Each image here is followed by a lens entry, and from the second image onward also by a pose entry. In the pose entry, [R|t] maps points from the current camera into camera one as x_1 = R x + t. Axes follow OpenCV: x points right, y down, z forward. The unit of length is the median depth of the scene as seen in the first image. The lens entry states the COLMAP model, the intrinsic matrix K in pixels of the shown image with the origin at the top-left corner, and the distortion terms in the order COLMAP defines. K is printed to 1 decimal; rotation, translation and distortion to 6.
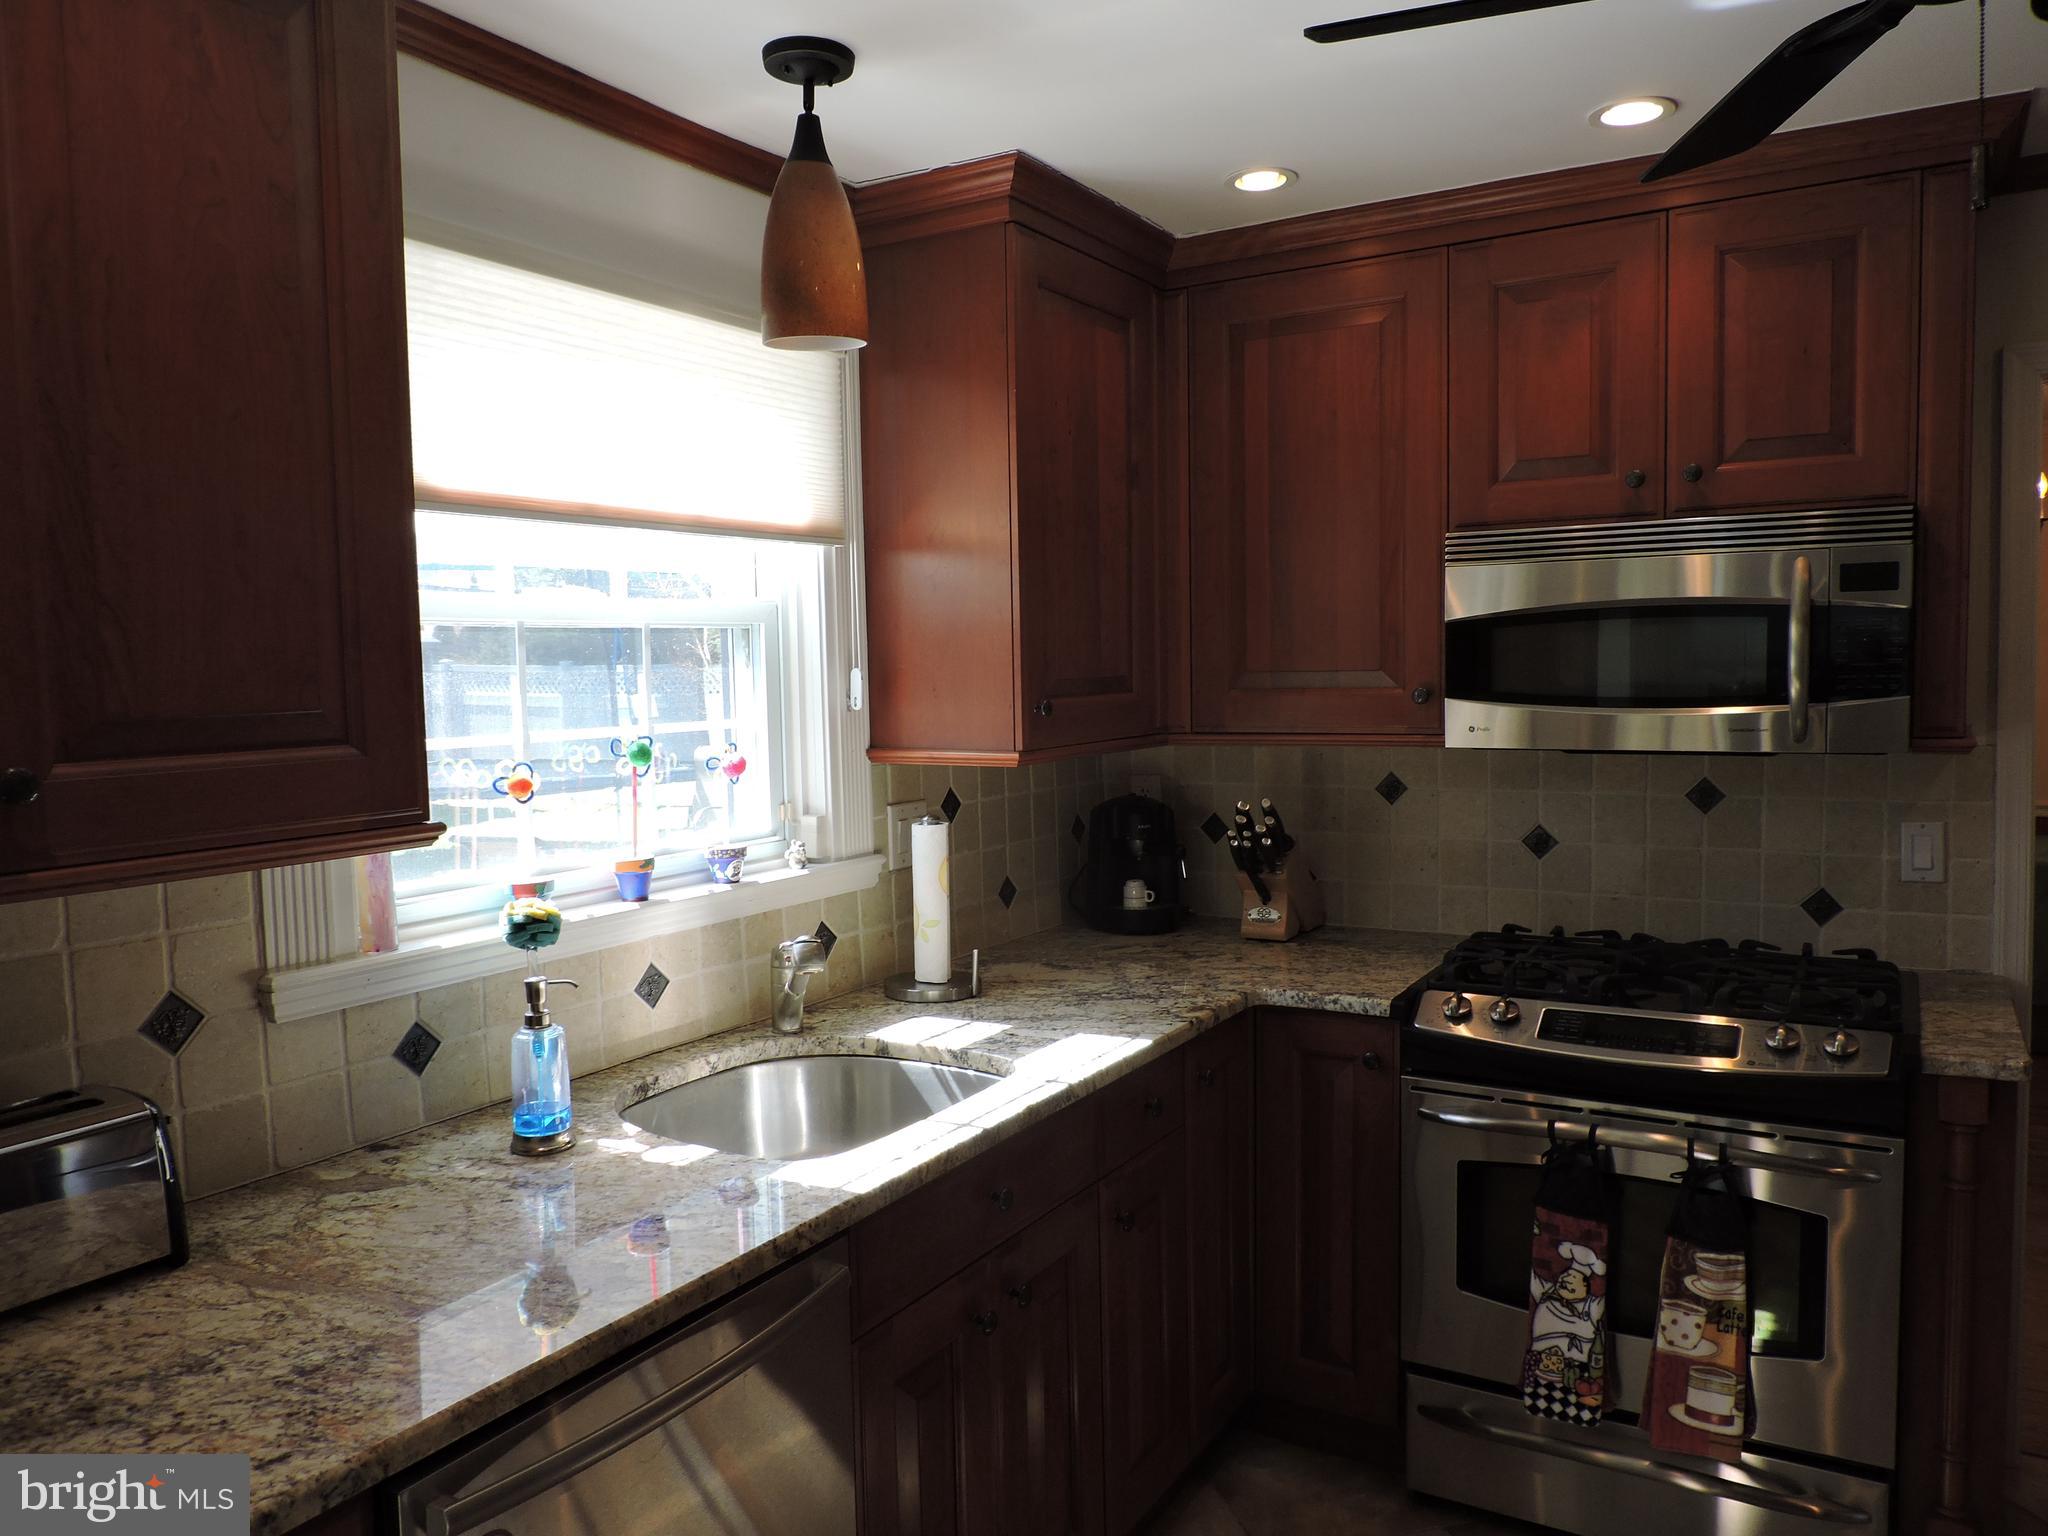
lens RADIAL K [[1458.7, 0, 1028.5], [0, 1458.7, 773.8], [0, 0, 1]] dist [-0.023565, 0.007203]
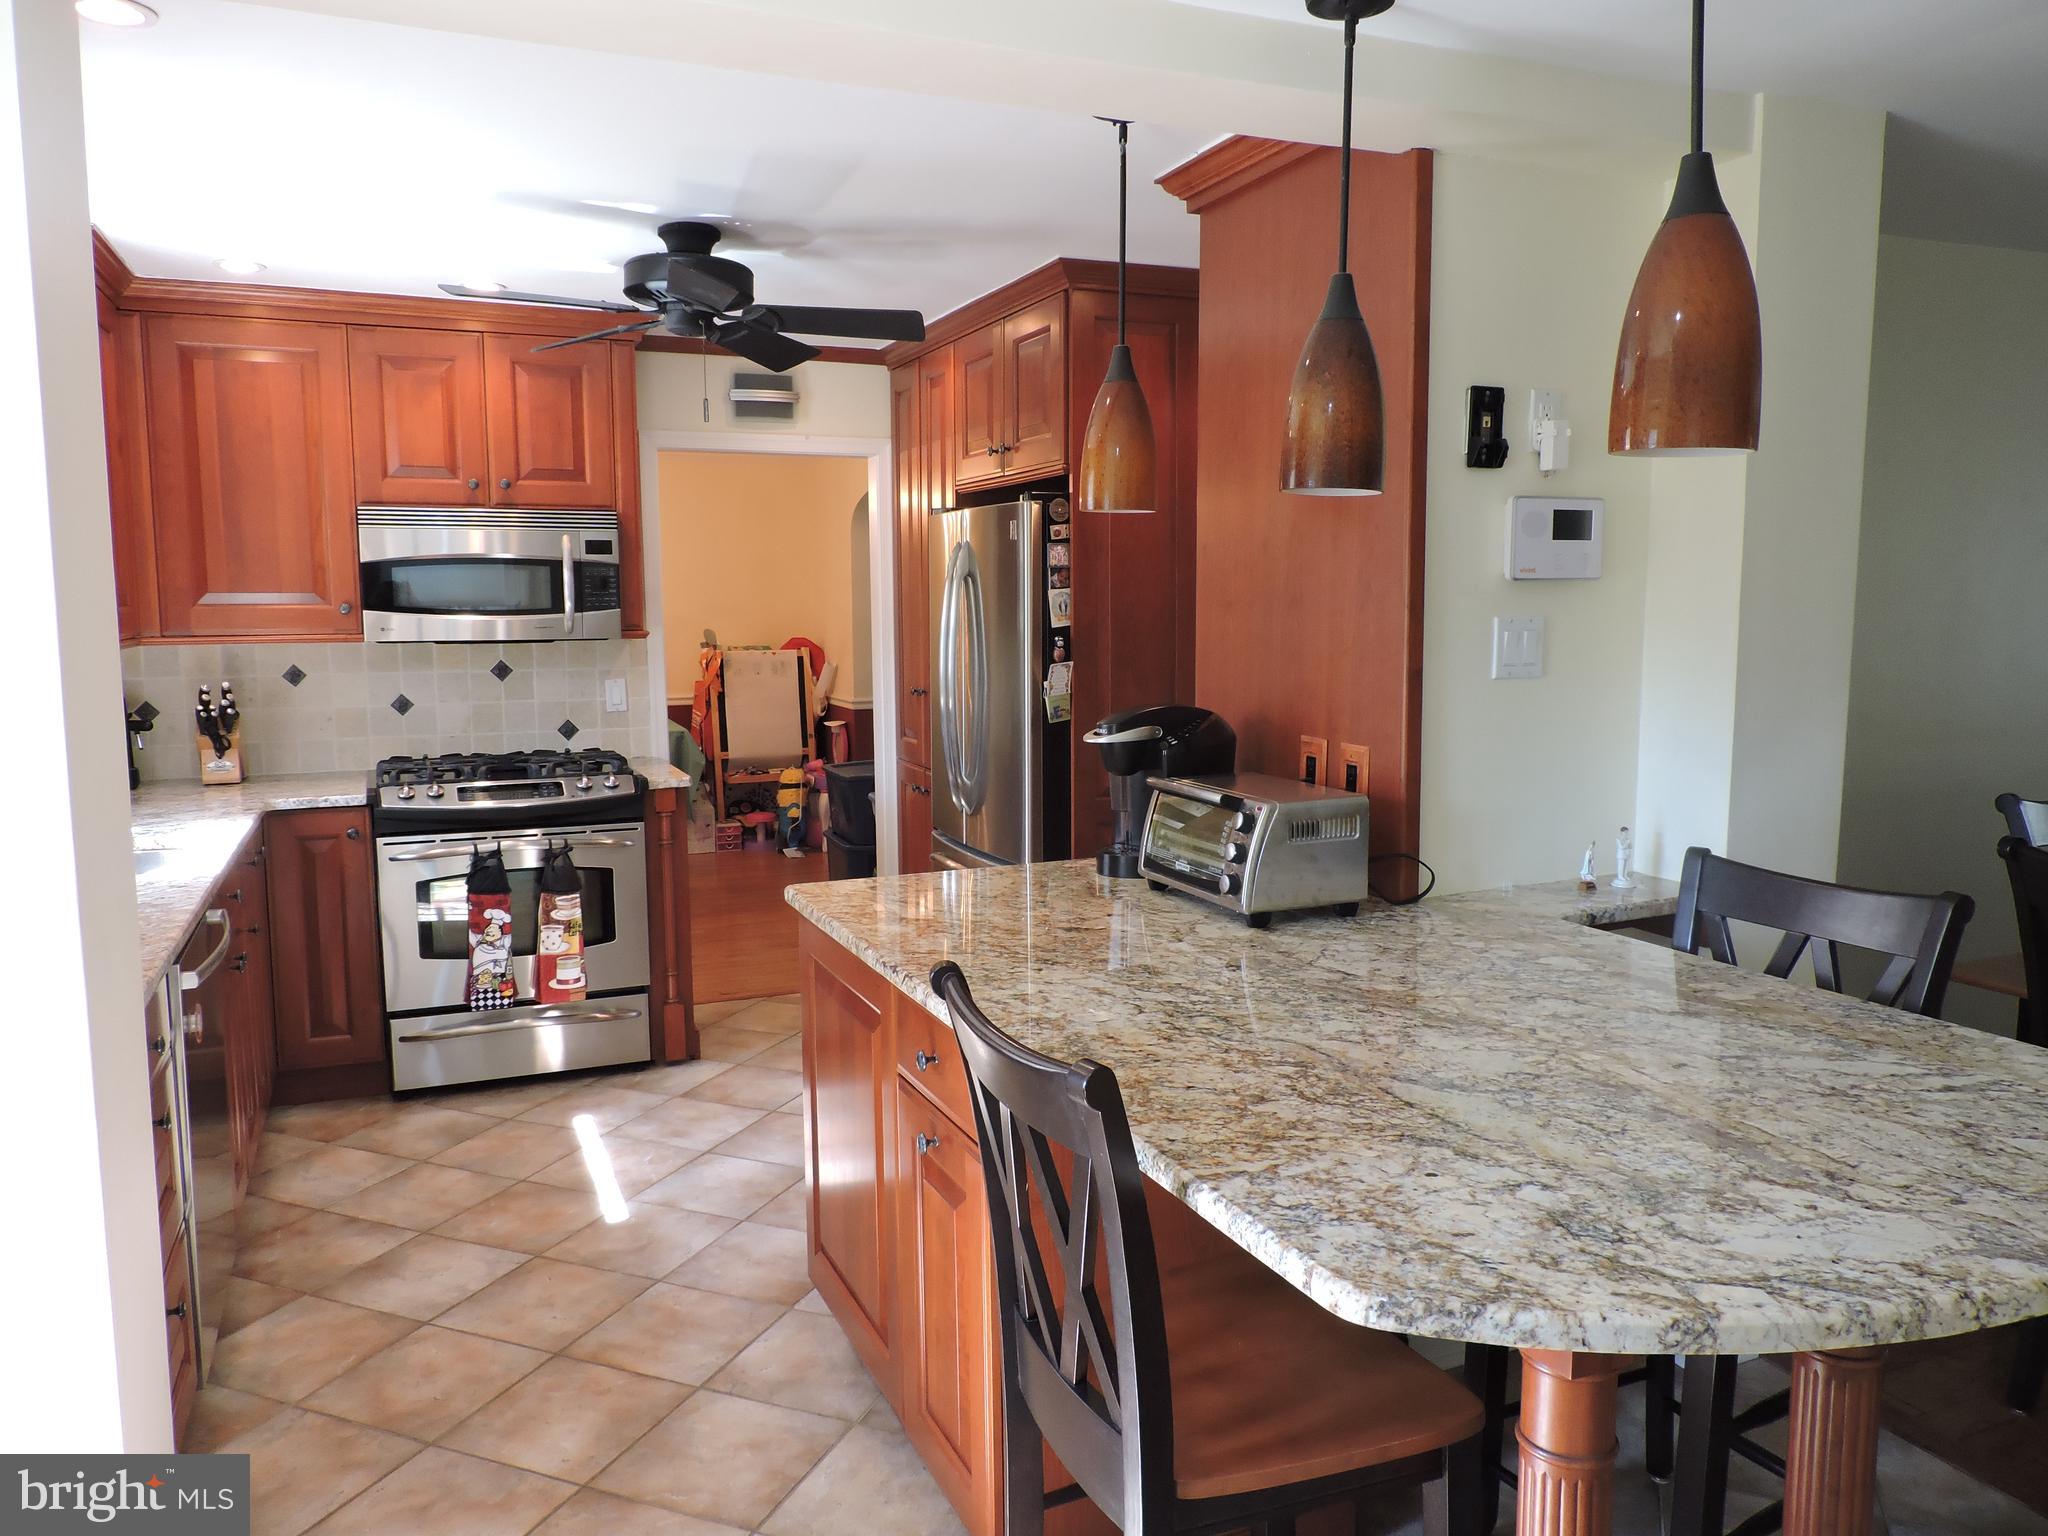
lens RADIAL K [[1458.7, 0, 1023.0], [0, 1458.7, 766.9], [0, 0, 1]] dist [-0.023565, 0.007203]
pose [[0.574804, -0.072418, 0.815081, -0.683776], [0.051266, 0.997307, 0.052455, 0.081492], [-0.816684, 0.011634, 0.576968, -0.569835]]
